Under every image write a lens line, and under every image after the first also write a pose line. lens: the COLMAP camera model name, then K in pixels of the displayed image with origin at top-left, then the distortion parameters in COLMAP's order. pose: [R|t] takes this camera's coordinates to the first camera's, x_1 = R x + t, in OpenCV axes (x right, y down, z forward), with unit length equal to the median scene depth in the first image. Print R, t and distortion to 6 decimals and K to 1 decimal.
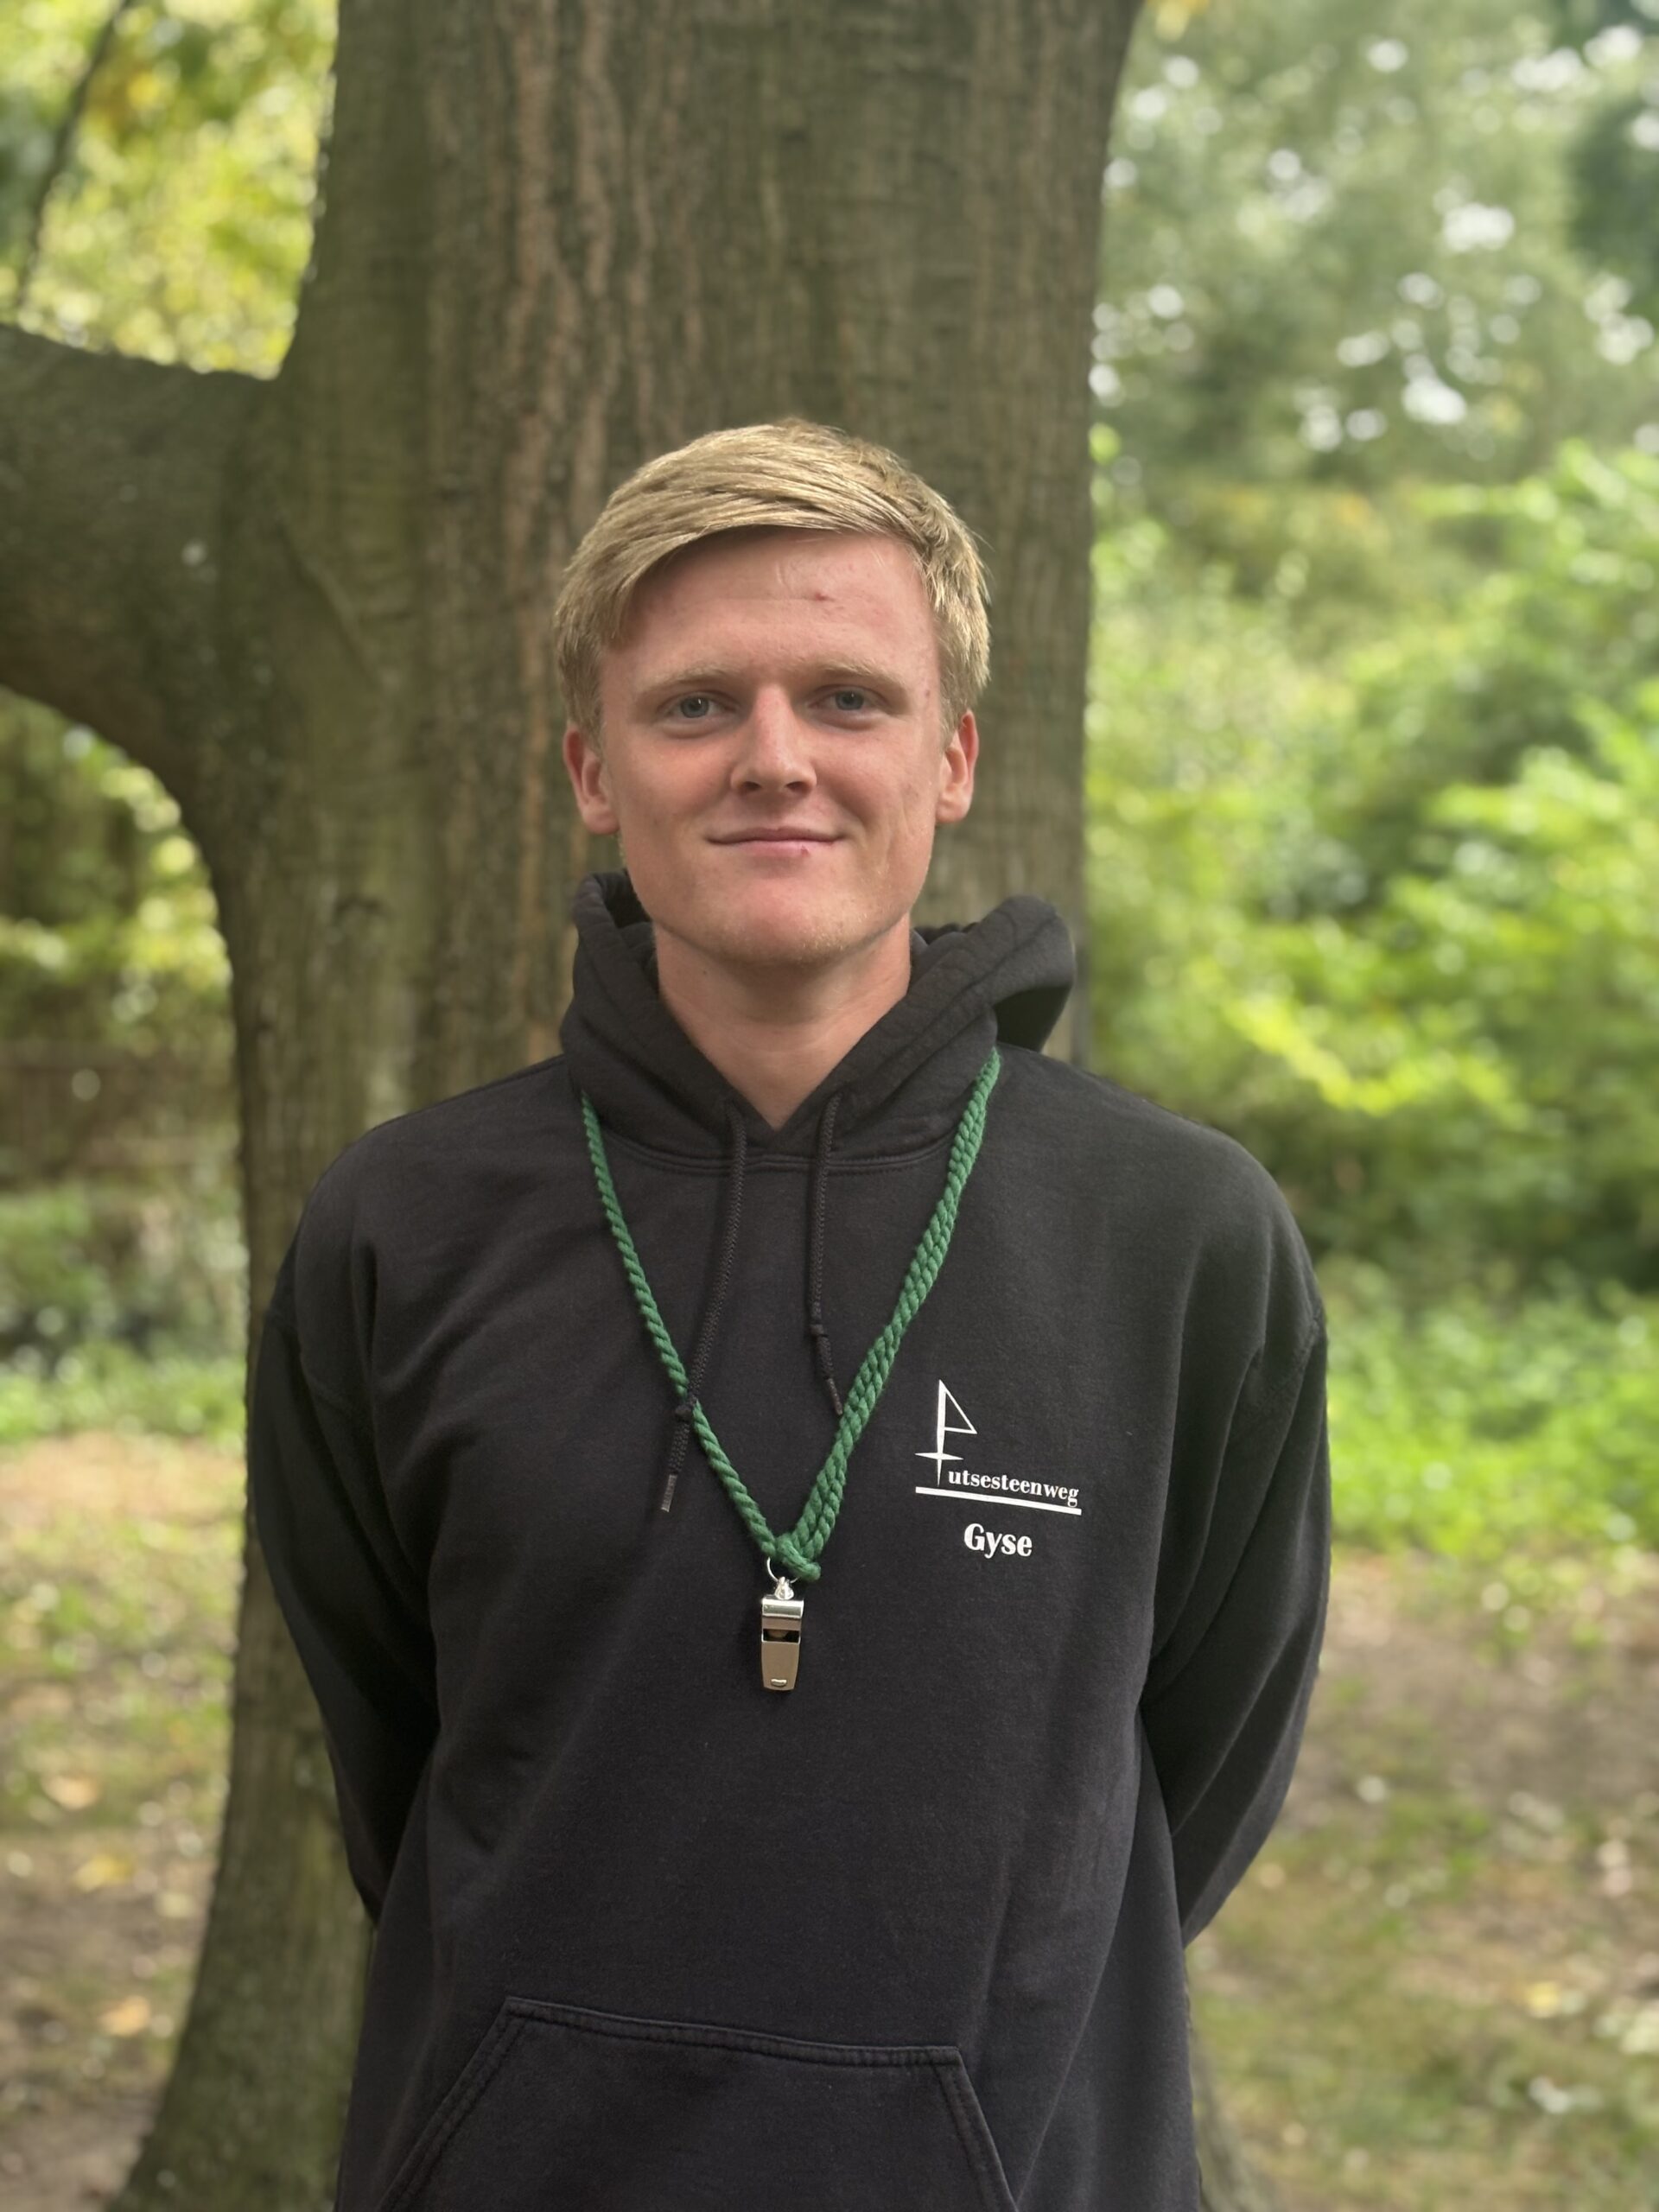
lens RADIAL K [[3326.4, 0, 800.4], [0, 3326.4, 1139.7], [0, 0, 1]] dist [0.069857, 0.000000]
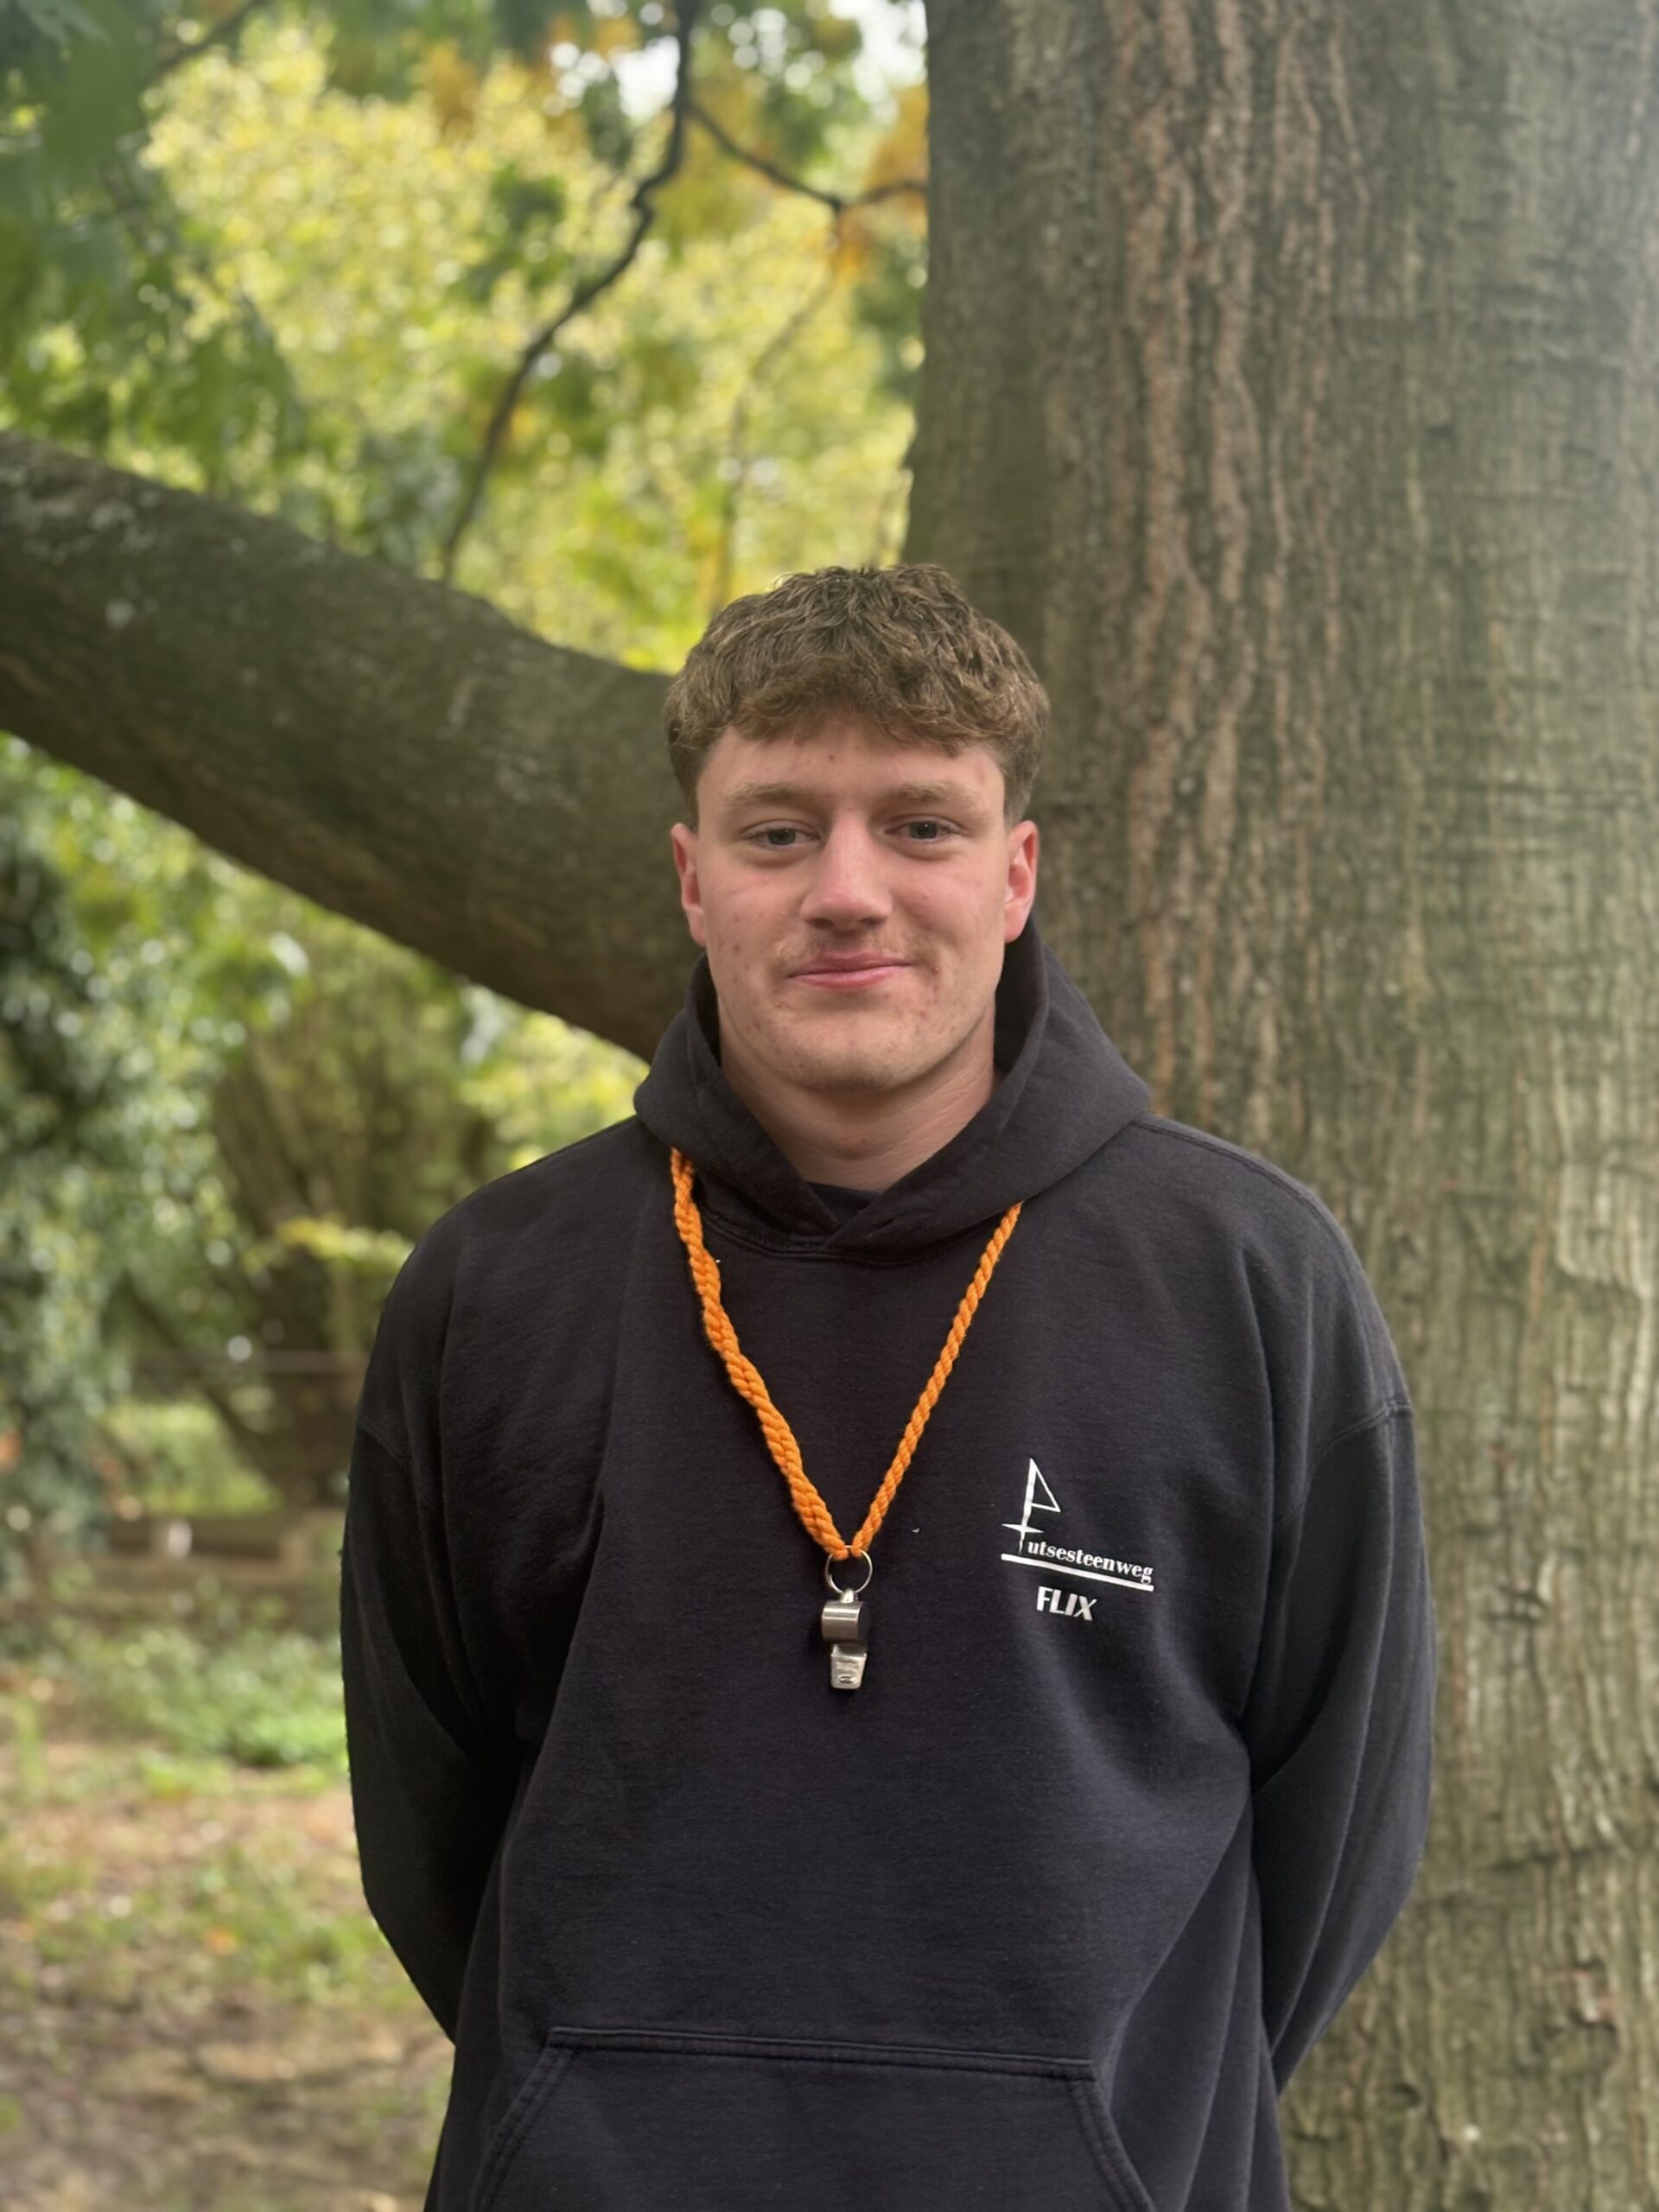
lens RADIAL K [[3326.4, 0, 801.9], [0, 3326.4, 1113.1], [0, 0, 1]] dist [0.069857, 0.000000]
pose [[0.995871, -0.002064, -0.090756, -0.093798], [-0.006985, 0.995036, -0.099270, -0.014106], [0.090510, 0.099494, 0.990913, 0.068776]]
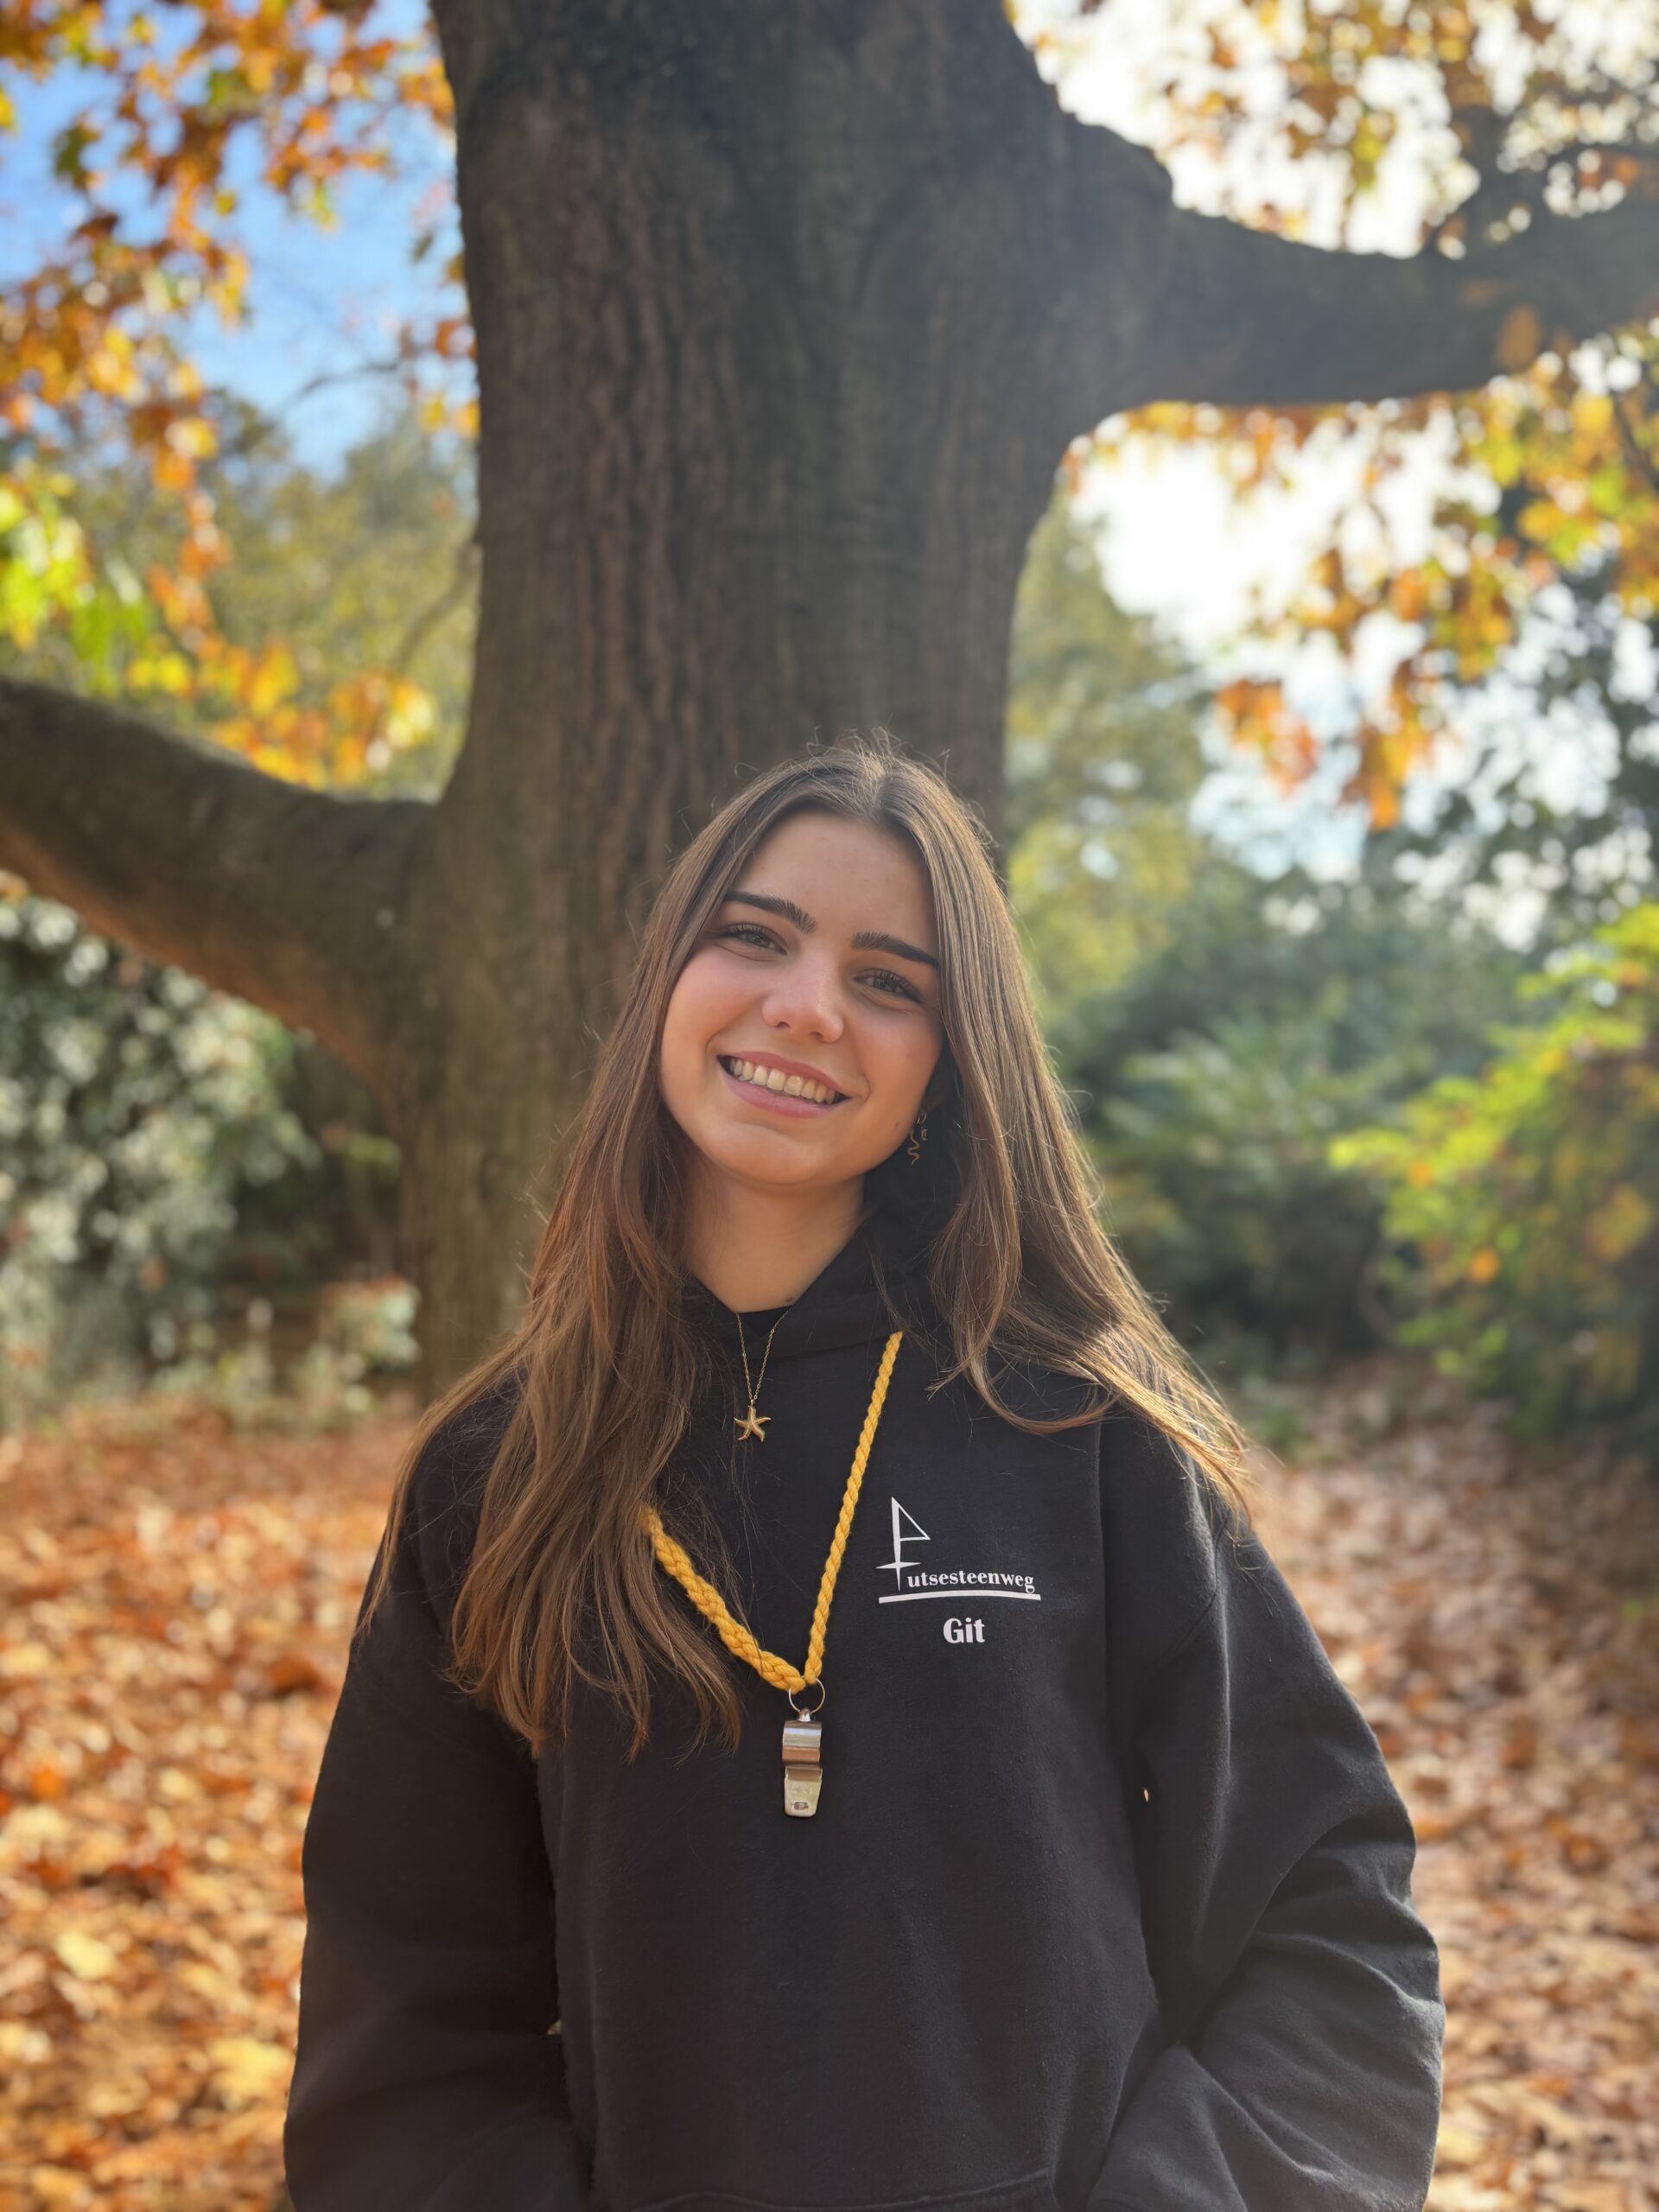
lens RADIAL K [[1656.5, 0, 825.7], [0, 1656.5, 1109.6], [0, 0, 1]] dist [0.016262, -0.016125]
pose [[0.999401, -0.022492, 0.026284, -0.013983], [0.024484, 0.996643, -0.078129, -0.035883], [-0.024438, 0.078725, 0.996597, 0.318918]]
